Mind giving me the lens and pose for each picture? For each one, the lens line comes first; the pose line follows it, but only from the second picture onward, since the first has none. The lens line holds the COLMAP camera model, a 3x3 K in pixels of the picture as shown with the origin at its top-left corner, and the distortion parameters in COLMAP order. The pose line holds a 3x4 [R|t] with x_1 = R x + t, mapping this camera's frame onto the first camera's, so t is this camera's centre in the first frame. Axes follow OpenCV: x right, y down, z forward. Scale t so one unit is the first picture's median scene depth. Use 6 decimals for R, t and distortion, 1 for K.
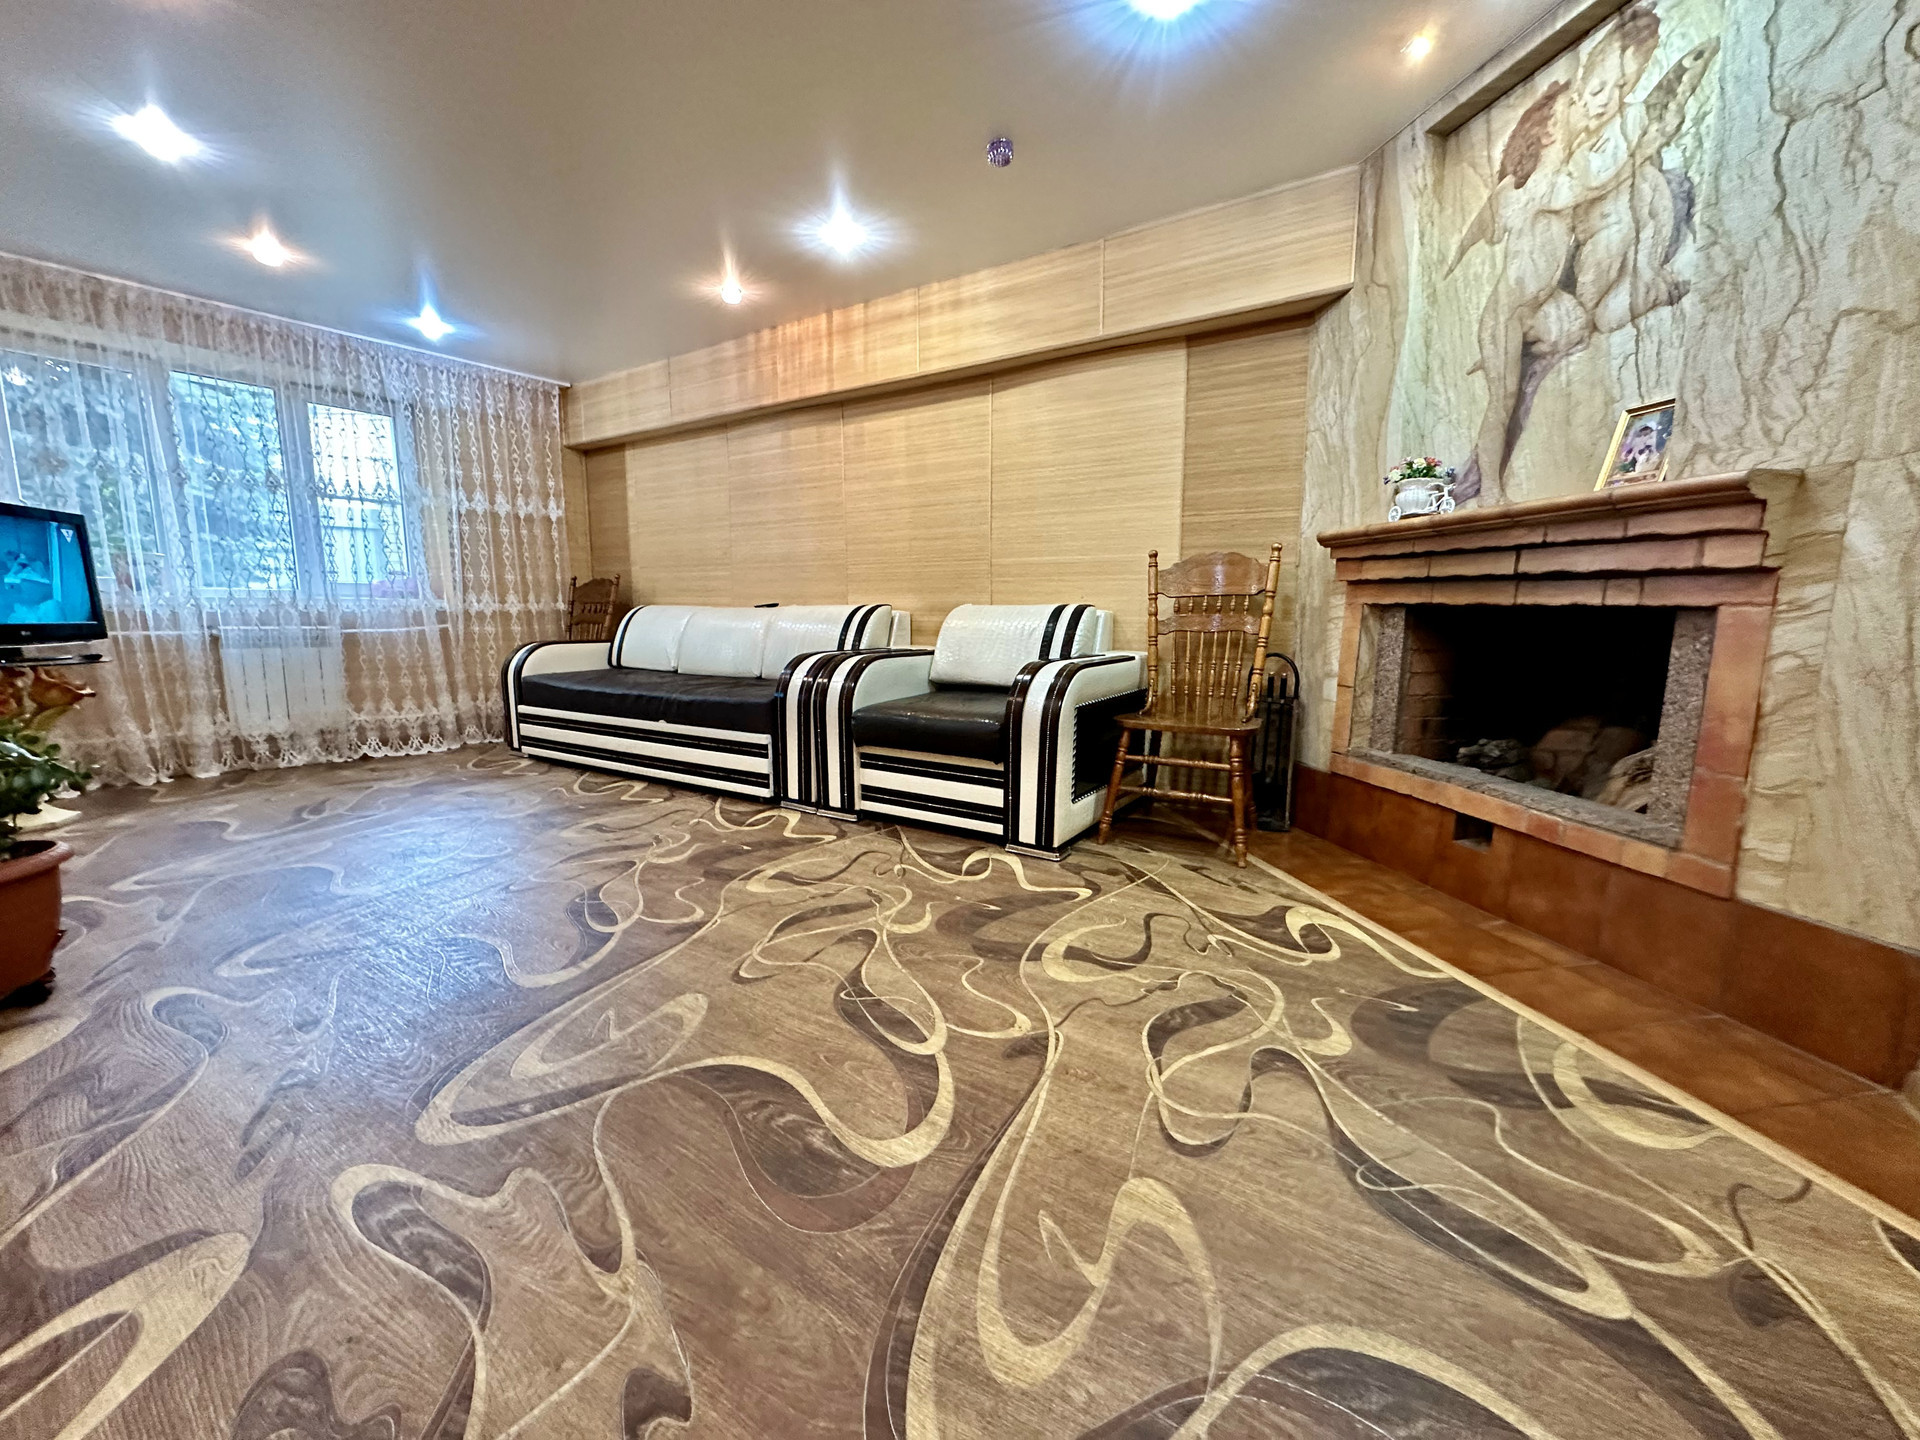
lens RADIAL K [[765.8, 0, 959.4], [0, 765.8, 718.6], [0, 0, 1]] dist [-0.002702, 0.000354]
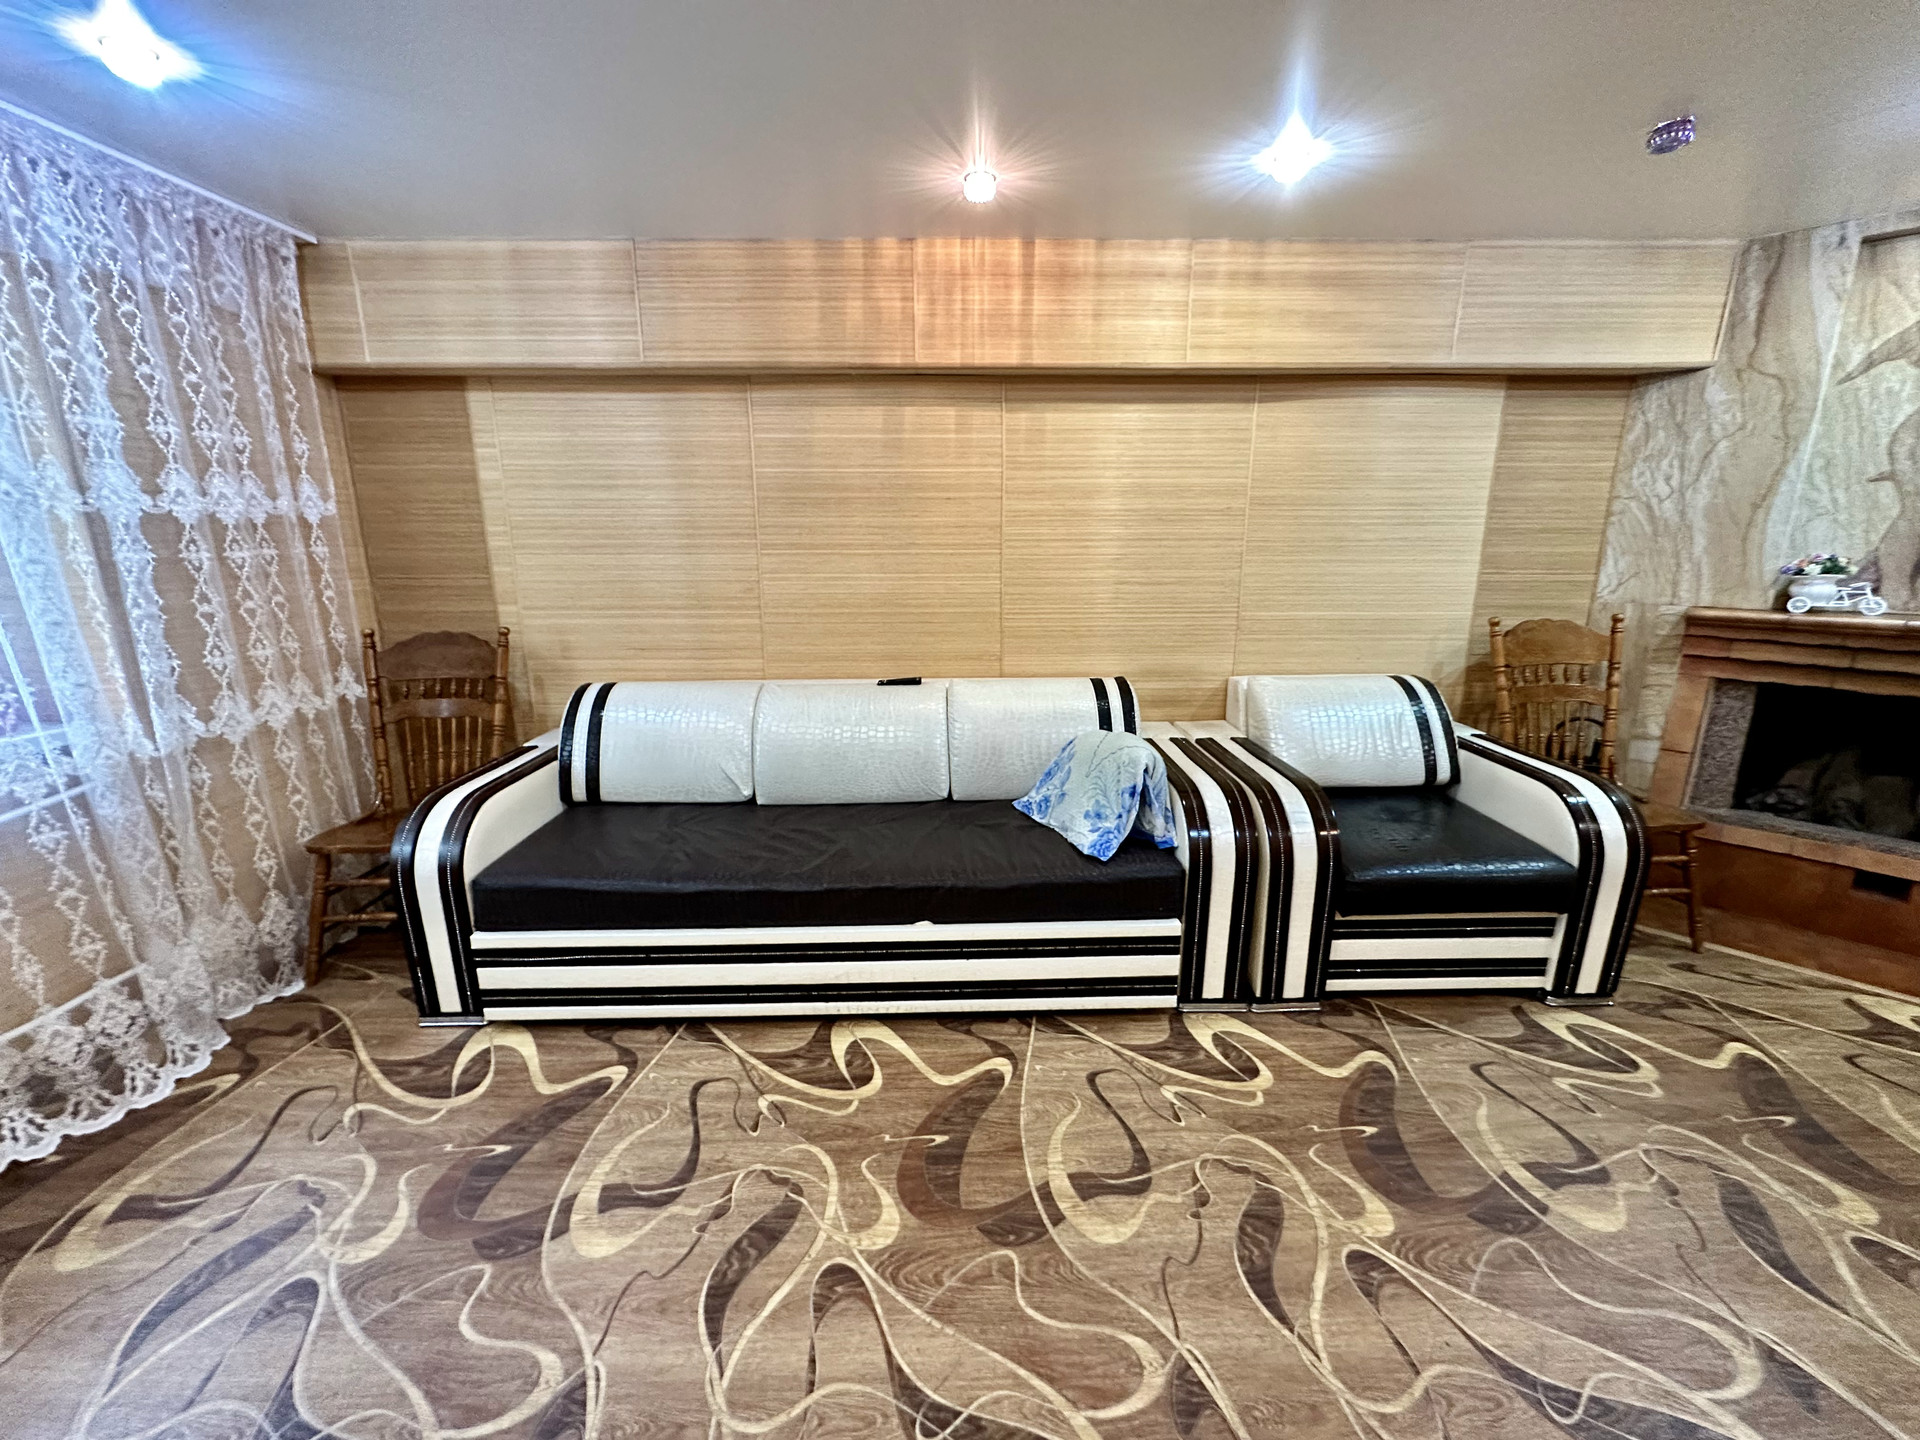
lens RADIAL K [[765.8, 0, 959.4], [0, 765.8, 718.6], [0, 0, 1]] dist [-0.002702, 0.000354]
pose [[0.828075, -0.136663, 0.543705, -0.927283], [0.085305, 0.989255, 0.118734, -0.308864], [-0.554090, -0.051940, 0.830835, 0.692483]]
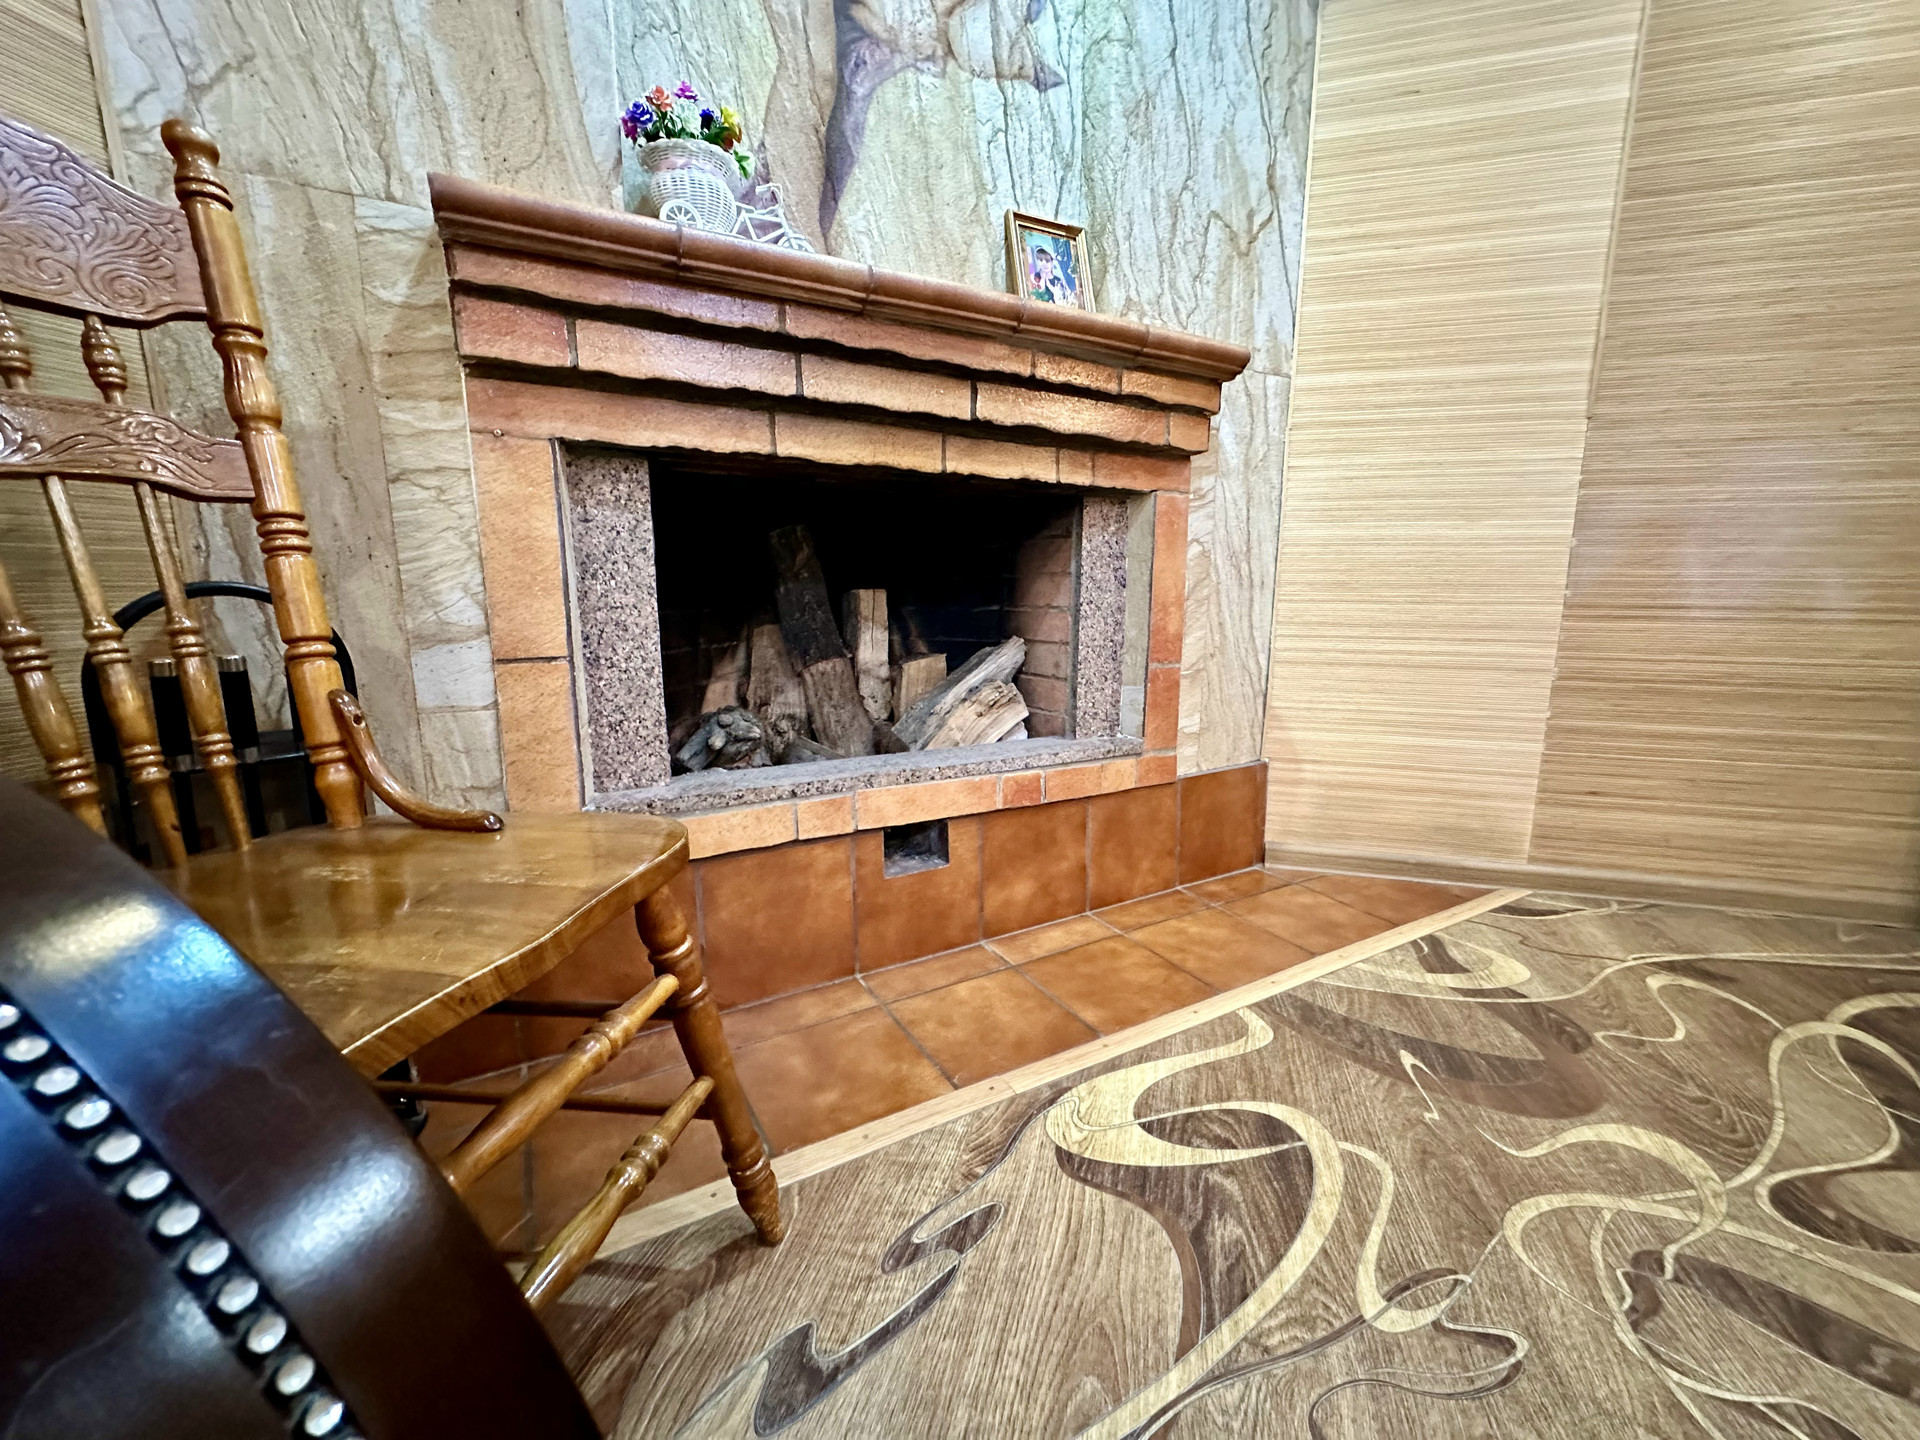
lens RADIAL K [[765.8, 0, 959.4], [0, 765.8, 718.6], [0, 0, 1]] dist [-0.002702, 0.000354]
pose [[-0.313916, -0.172589, 0.933633, 0.081407], [0.131982, 0.965860, 0.222923, -0.072249], [-0.940233, 0.193202, -0.280420, 0.942641]]
